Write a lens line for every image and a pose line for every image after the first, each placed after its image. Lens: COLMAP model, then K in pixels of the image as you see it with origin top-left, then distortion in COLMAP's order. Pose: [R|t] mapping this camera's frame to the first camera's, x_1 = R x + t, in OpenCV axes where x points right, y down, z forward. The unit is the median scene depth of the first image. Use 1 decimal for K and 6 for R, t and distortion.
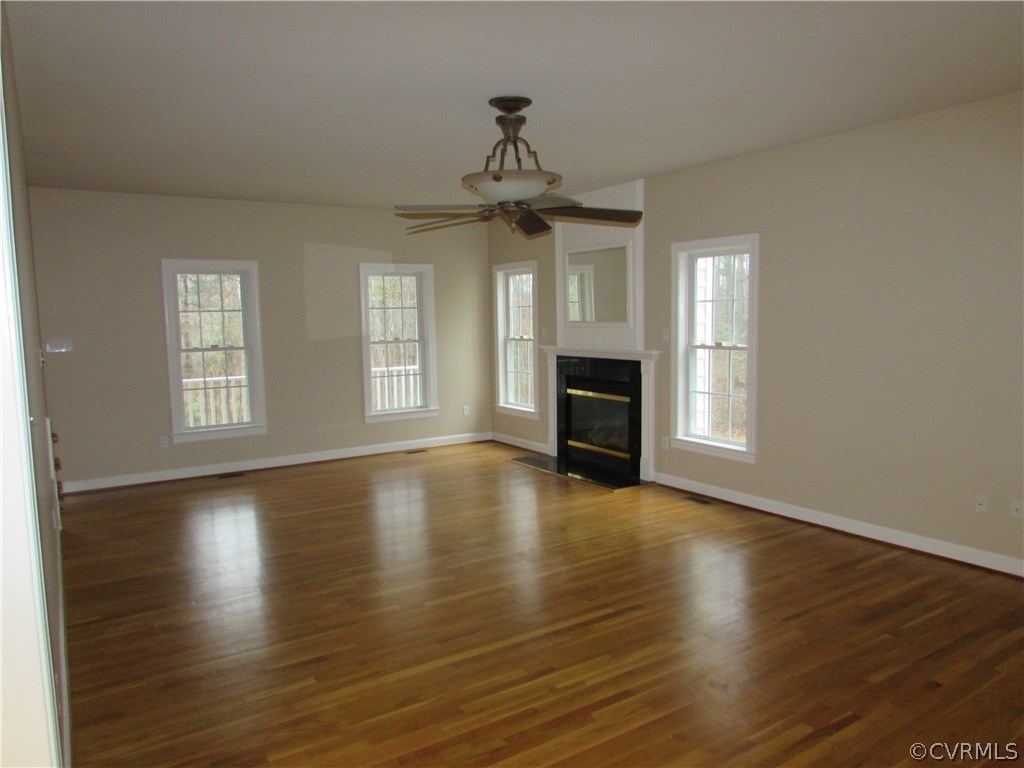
lens RADIAL K [[731.9, 0, 518.7], [0, 731.9, 386.4], [0, 0, 1]] dist [-0.033612, 0.018166]
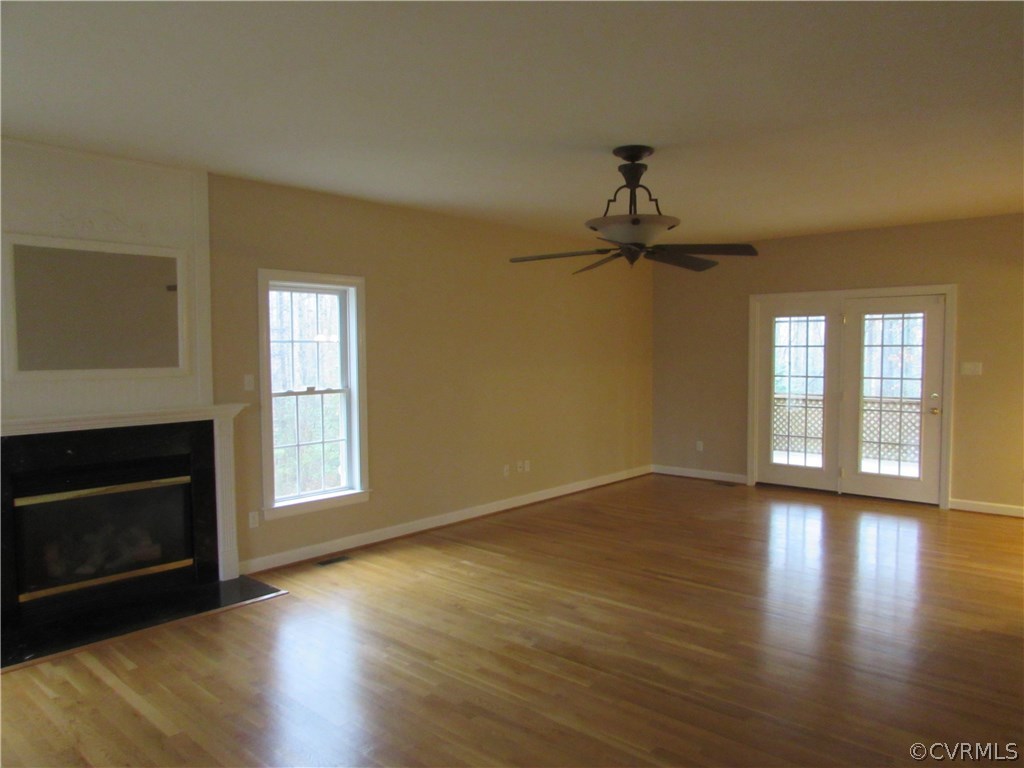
lens RADIAL K [[731.9, 0, 510.6], [0, 731.9, 388.1], [0, 0, 1]] dist [-0.033612, 0.018166]
pose [[-0.265610, -0.035514, 0.963426, -0.663321], [0.104917, 0.992321, 0.065504, -0.090775], [-0.958355, 0.118479, -0.259844, 0.980239]]
